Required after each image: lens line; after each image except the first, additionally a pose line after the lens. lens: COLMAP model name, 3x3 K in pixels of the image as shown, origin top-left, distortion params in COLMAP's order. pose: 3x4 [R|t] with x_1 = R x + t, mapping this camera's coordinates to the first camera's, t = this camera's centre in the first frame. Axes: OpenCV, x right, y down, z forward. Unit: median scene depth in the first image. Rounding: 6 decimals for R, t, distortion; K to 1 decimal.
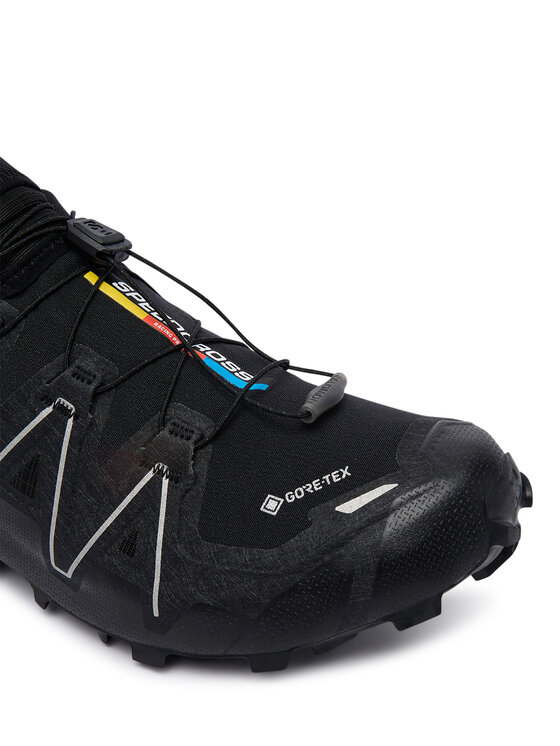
lens RADIAL K [[862.9, 0, 280.0], [0, 862.9, 373.0], [0, 0, 1]] dist [-0.068917, 0.010692]
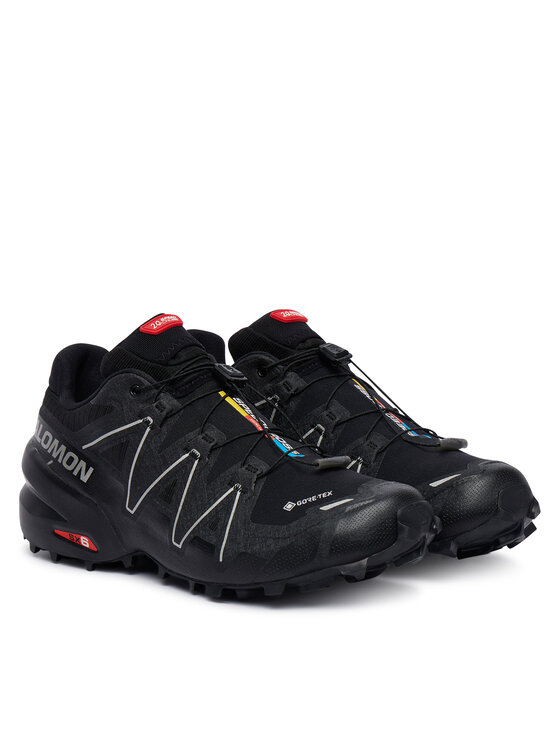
lens RADIAL K [[2194.7, 0, 280.0], [0, 2194.7, 373.0], [0, 0, 1]] dist [0.023473, -0.010856]
pose [[0.953886, 0.071423, -0.291549, 1.301153], [-0.170605, 0.928149, -0.330807, 1.421513], [0.246974, 0.365292, 0.897533, -3.293353]]
